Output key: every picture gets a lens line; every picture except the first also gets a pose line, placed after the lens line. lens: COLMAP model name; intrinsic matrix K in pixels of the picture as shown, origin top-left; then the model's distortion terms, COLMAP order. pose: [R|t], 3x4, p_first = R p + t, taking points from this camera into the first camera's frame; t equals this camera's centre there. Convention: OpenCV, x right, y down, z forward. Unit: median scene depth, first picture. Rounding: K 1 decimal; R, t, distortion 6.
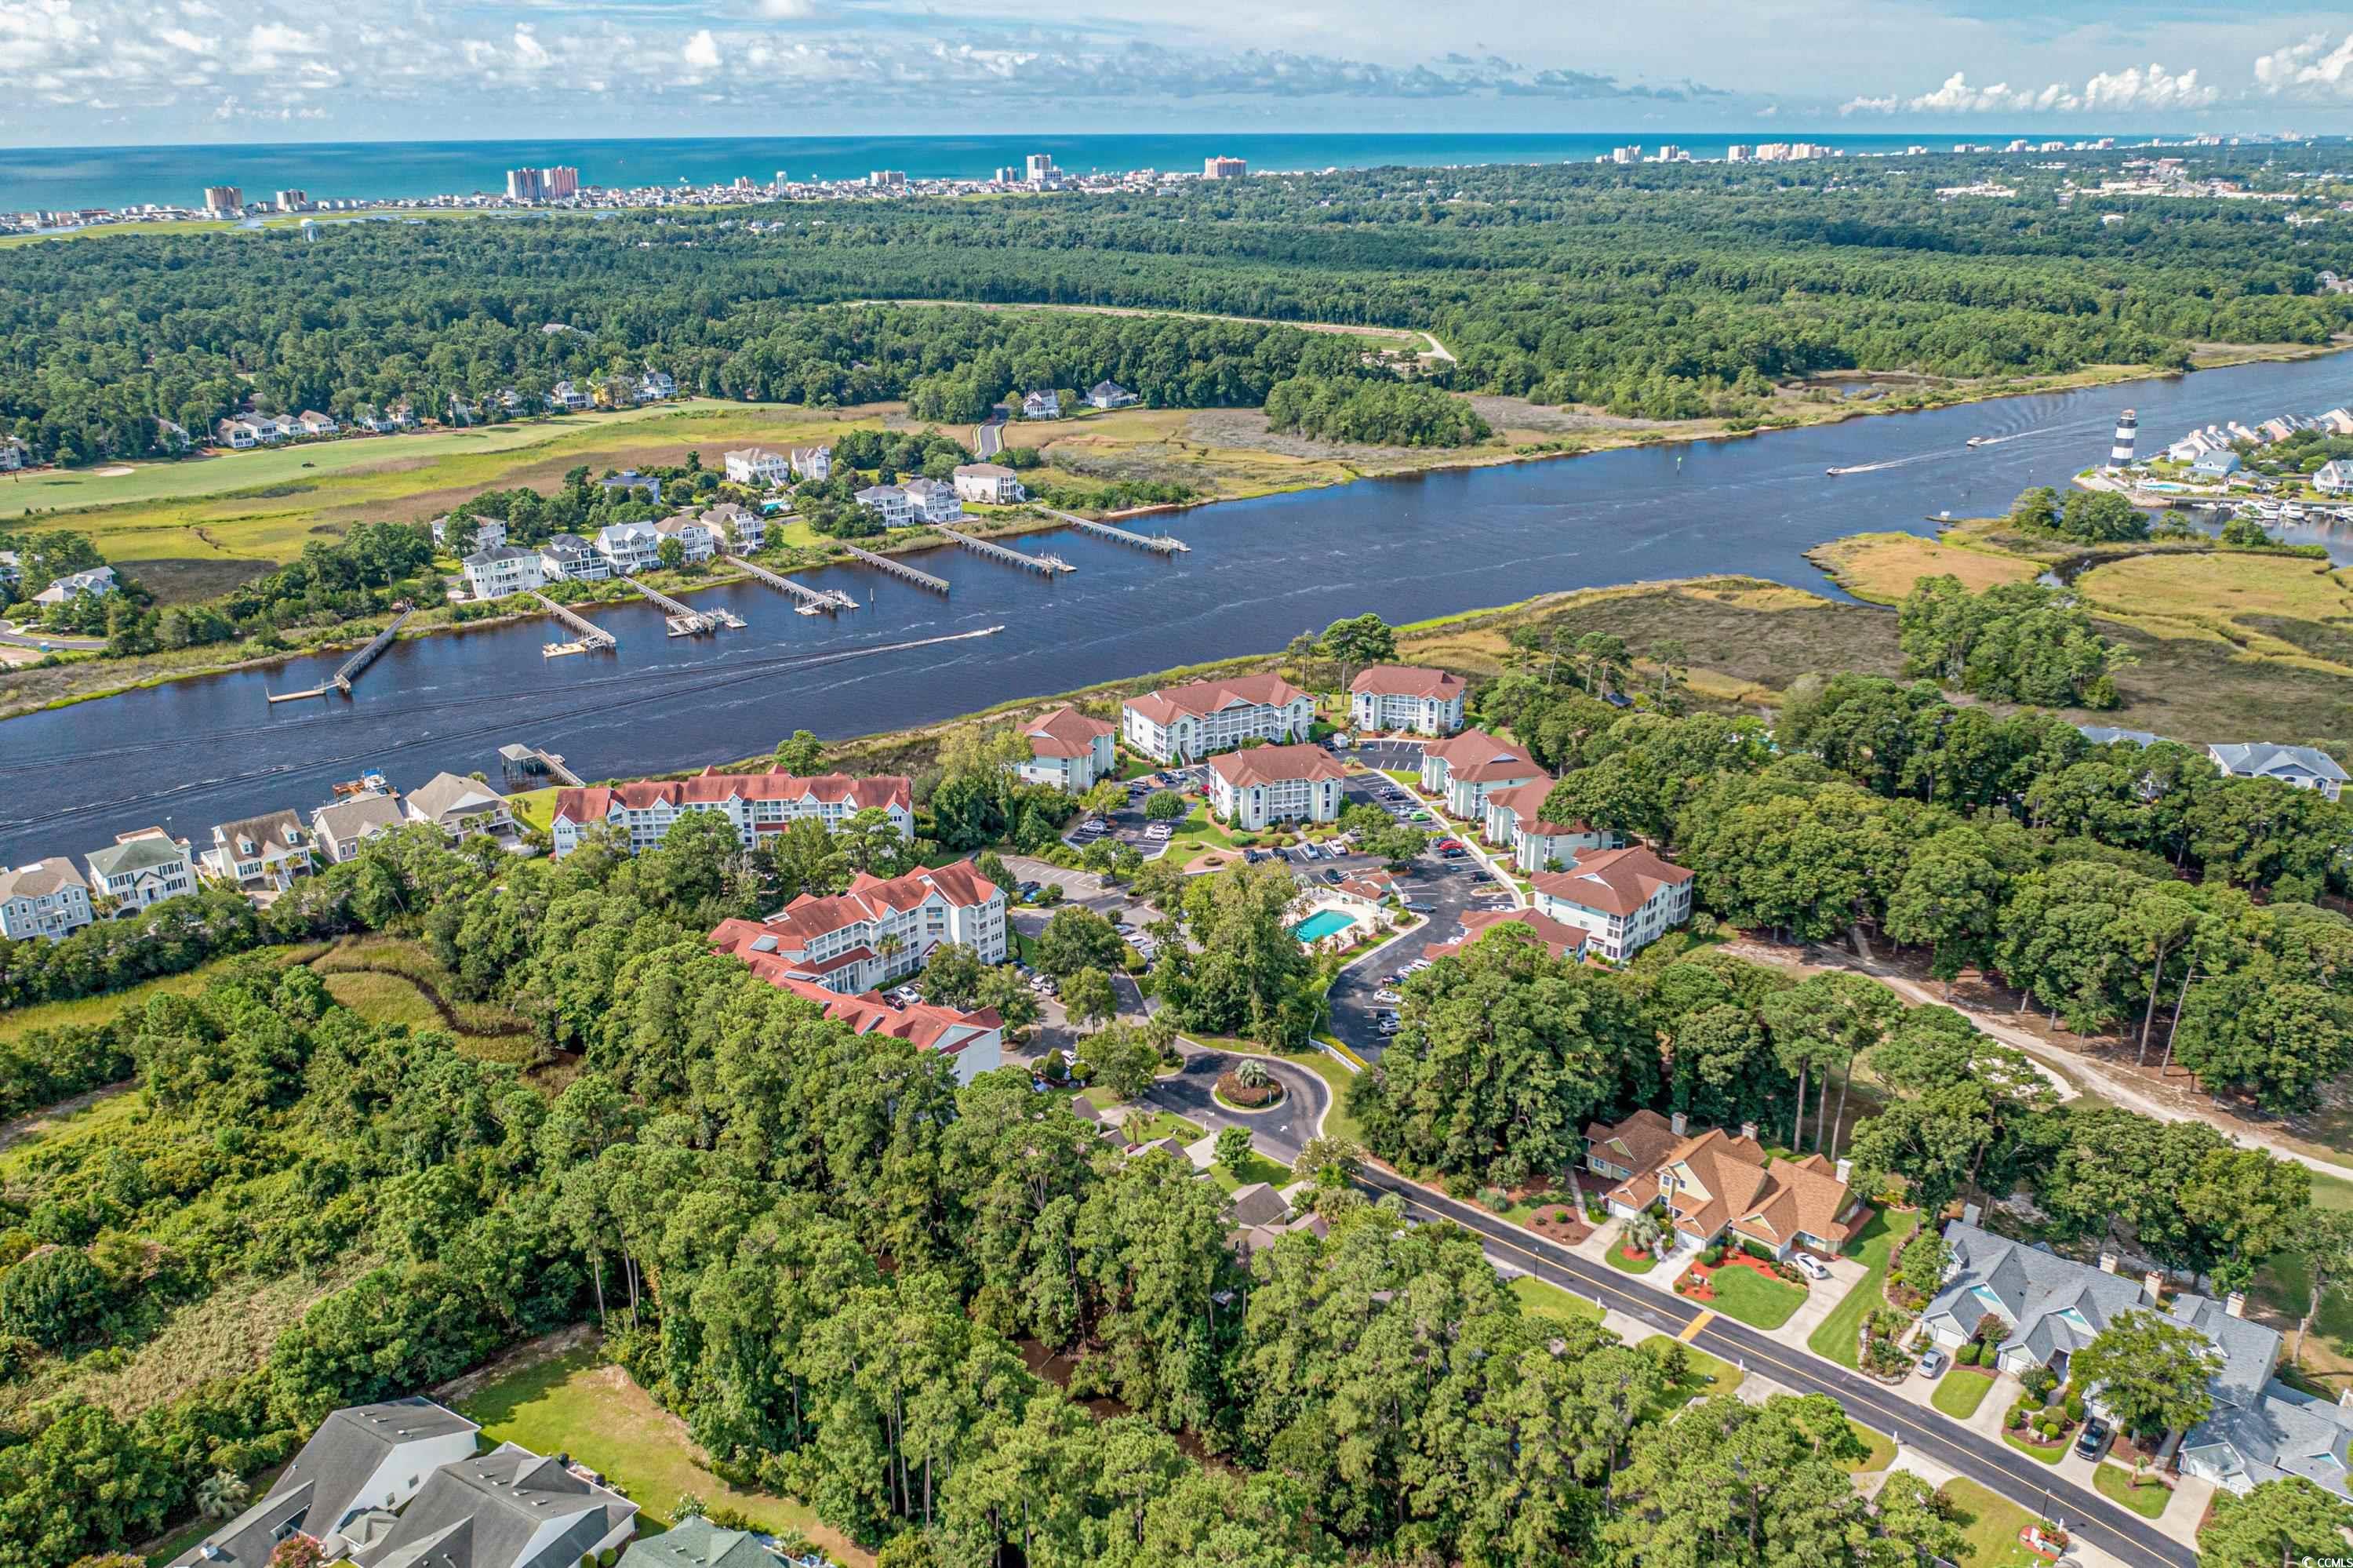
lens RADIAL K [[1815.3, 0, 1144.4], [0, 1815.3, 779.5], [0, 0, 1]] dist [-0.026524, 0.001764]
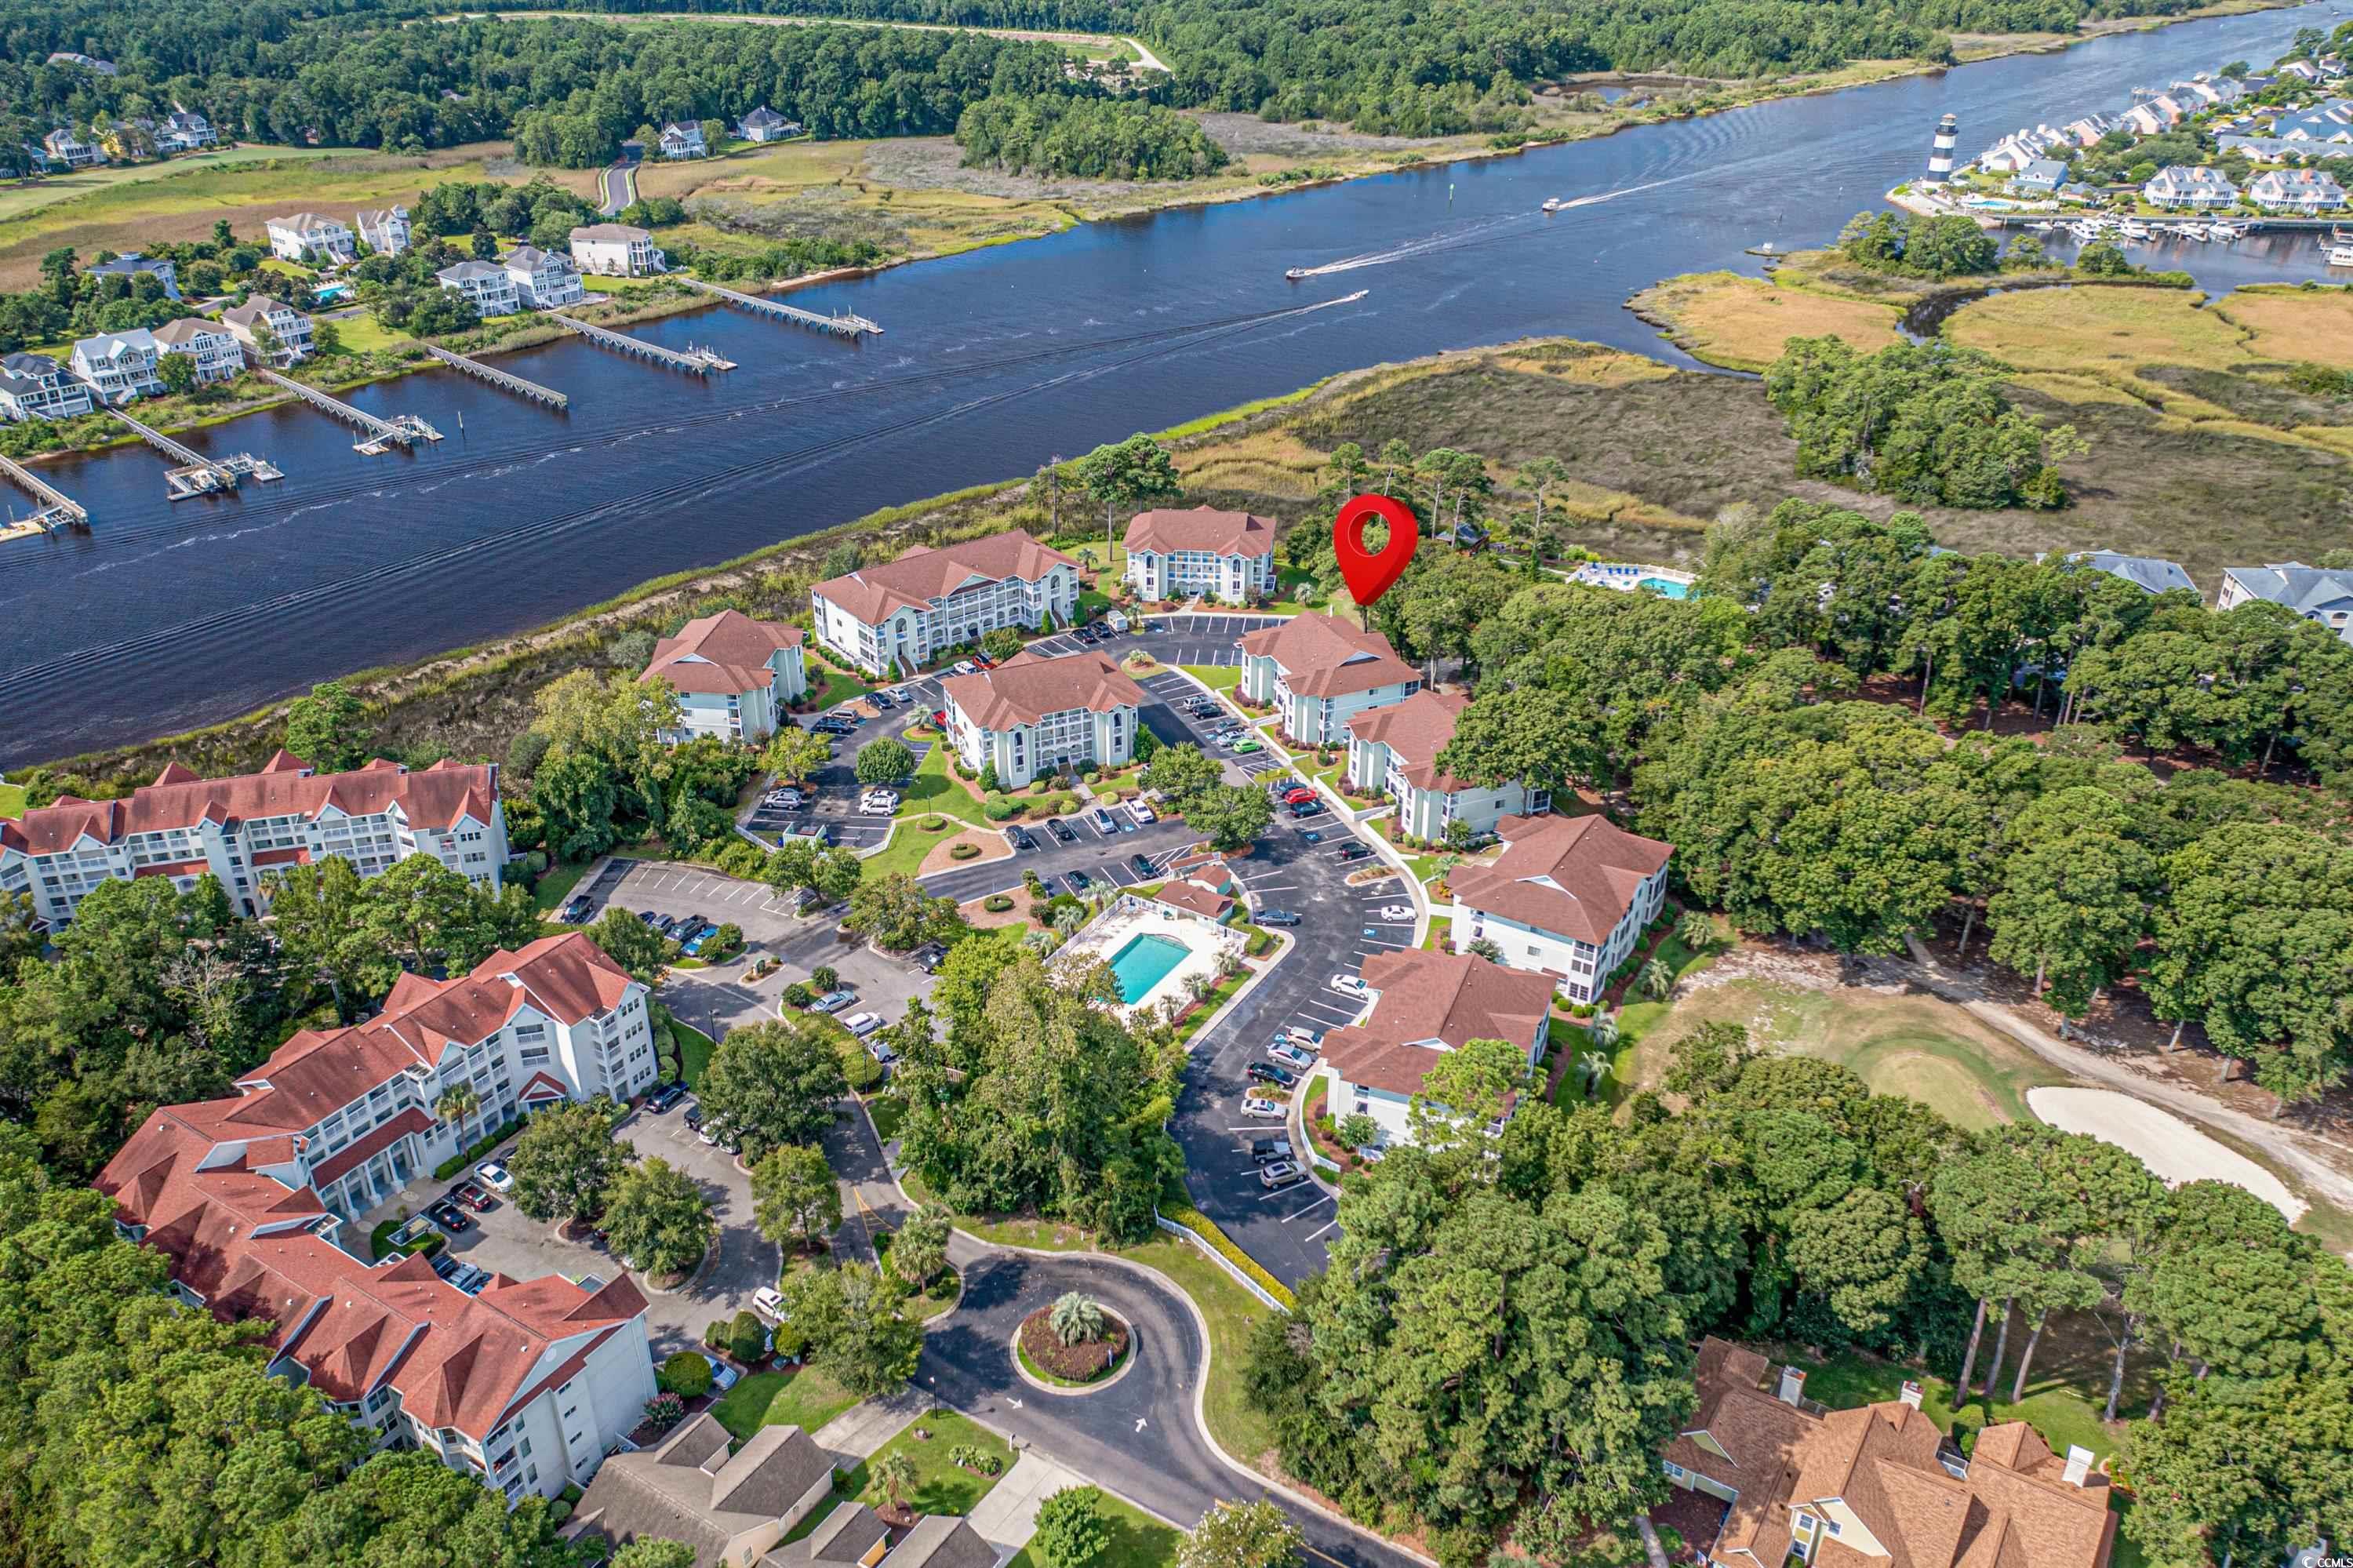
lens RADIAL K [[1815.3, 0, 1160.6], [0, 1815.3, 774.1], [0, 0, 1]] dist [-0.026524, 0.001764]
pose [[0.983668, -0.083647, 0.159373, 0.004052], [0.060019, 0.987210, 0.147694, -0.077865], [-0.169689, -0.135716, 0.976108, 0.317028]]
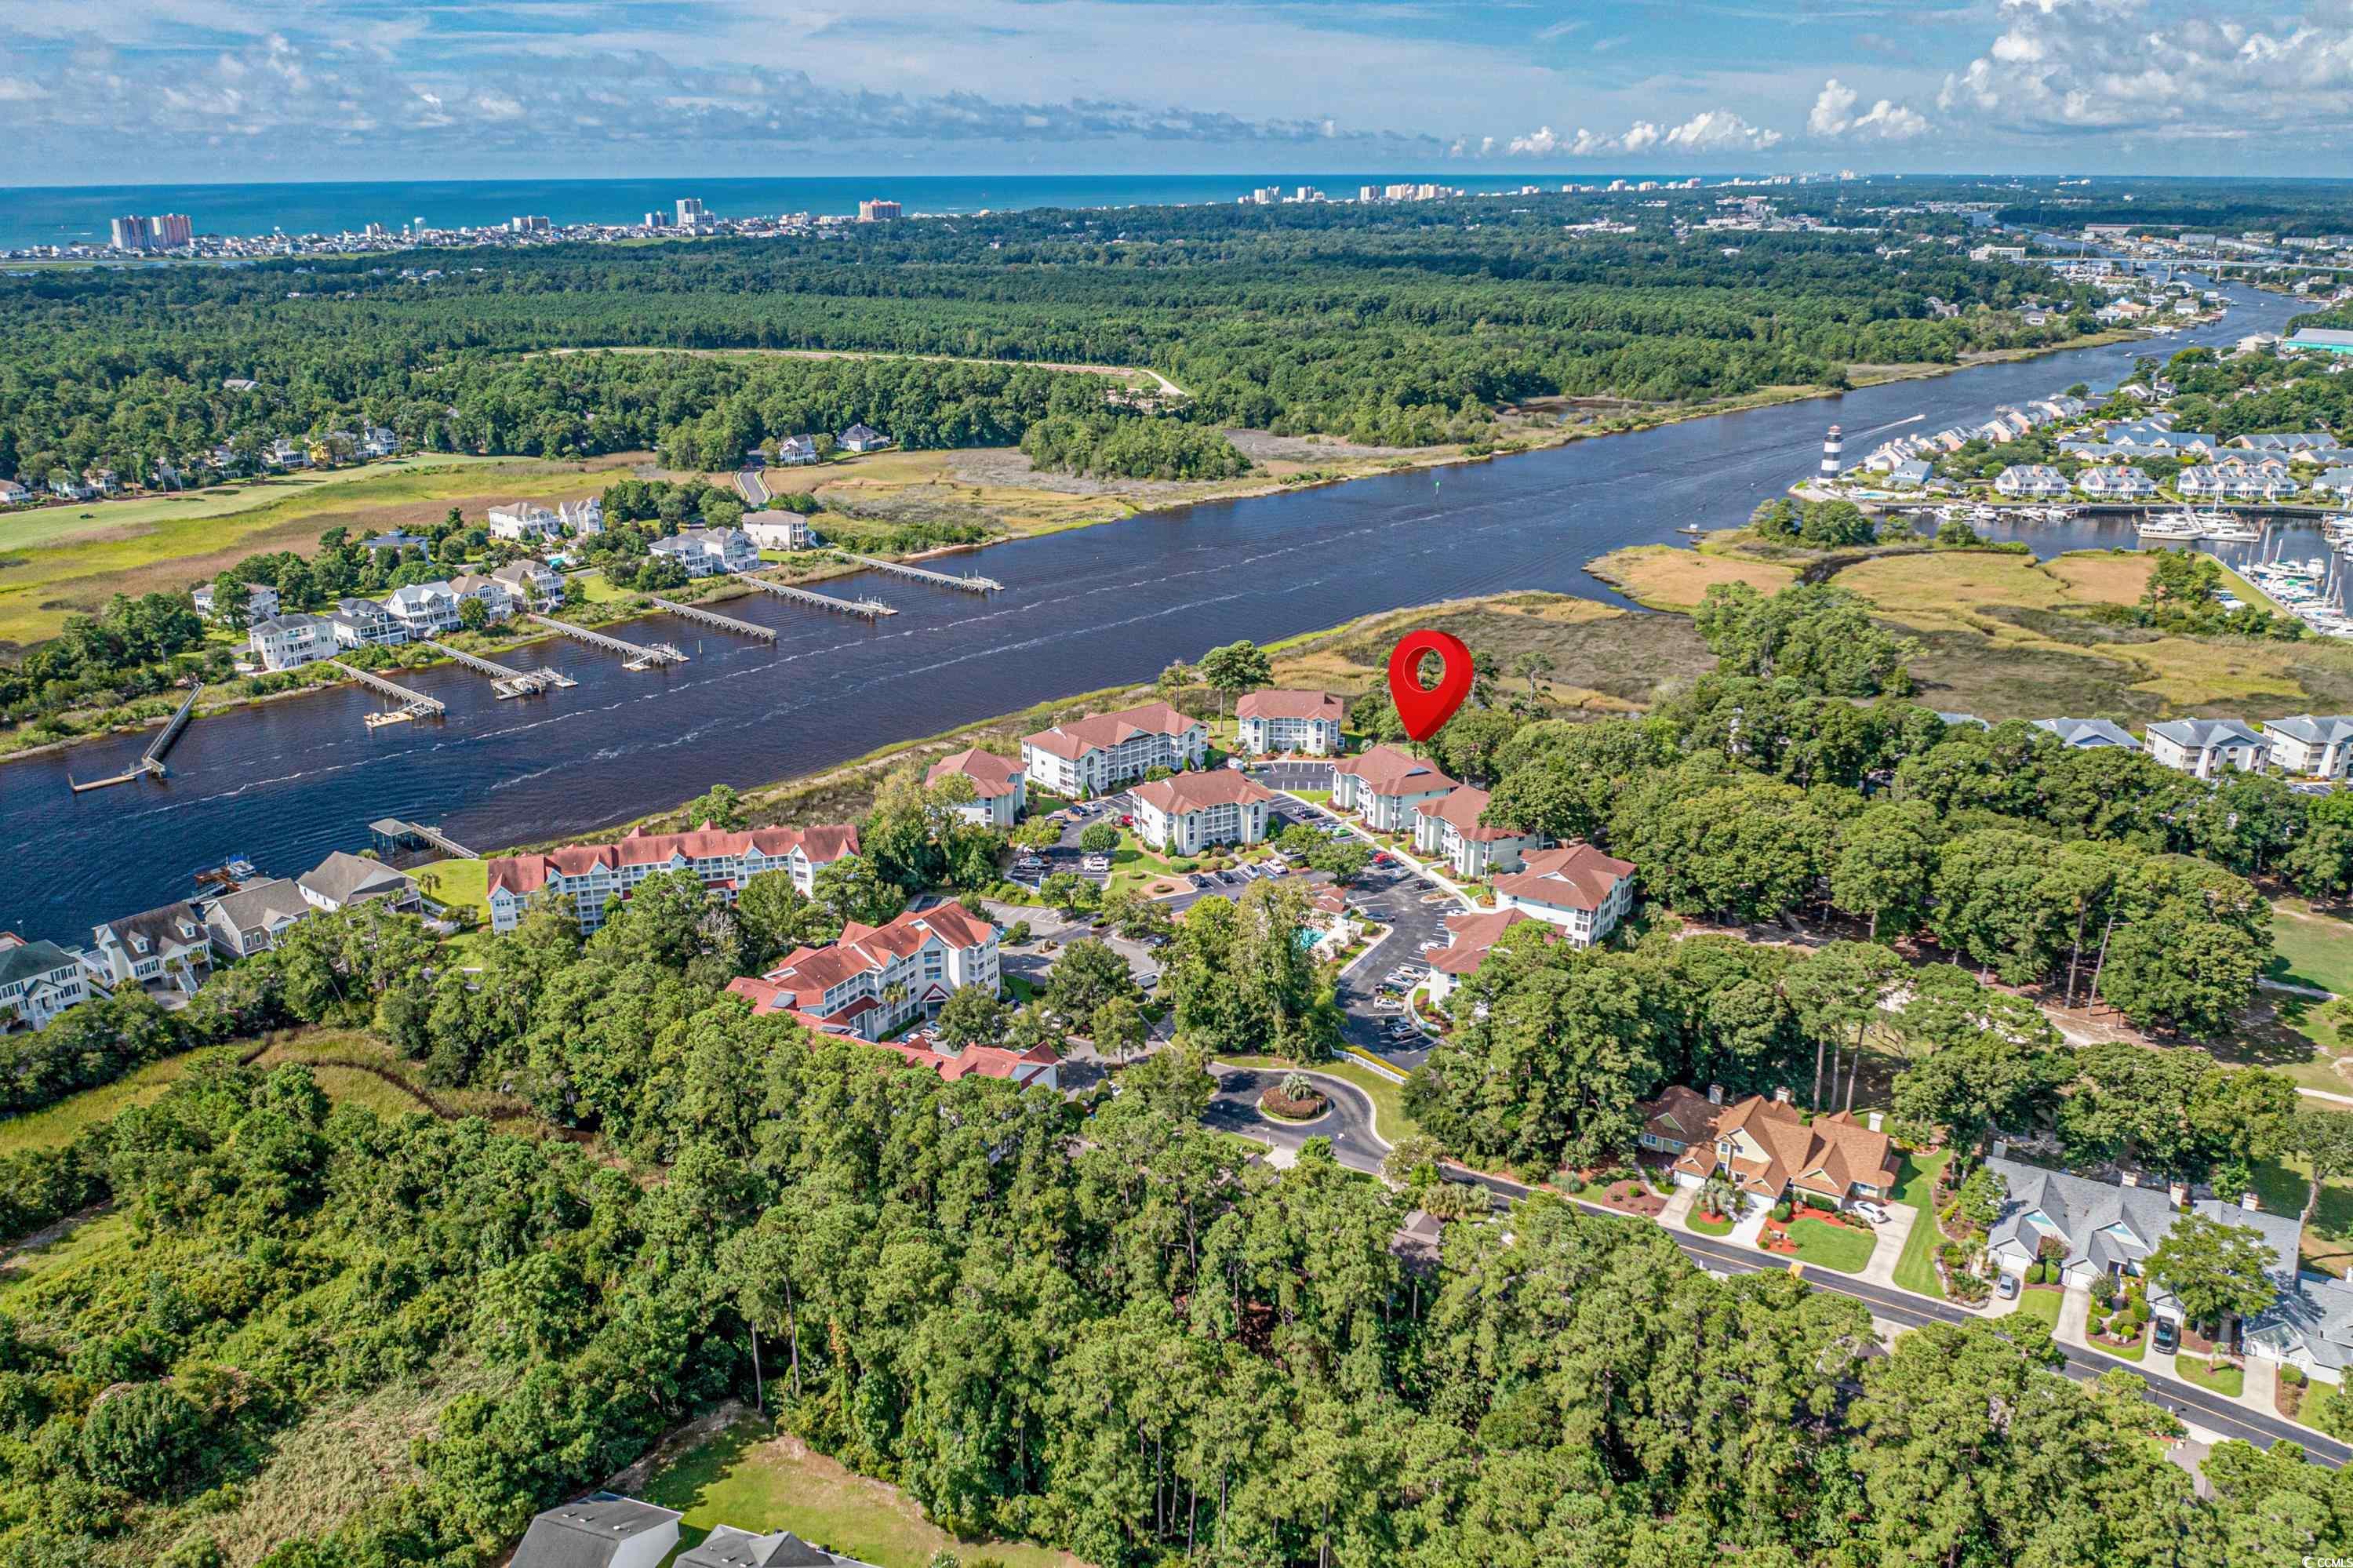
lens RADIAL K [[1815.3, 0, 1135.9], [0, 1815.3, 774.2], [0, 0, 1]] dist [-0.026524, 0.001764]
pose [[0.982421, -0.058470, 0.177288, -0.149591], [0.062686, 0.997866, -0.018268, -0.001182], [-0.175841, 0.029060, 0.983990, -0.000861]]
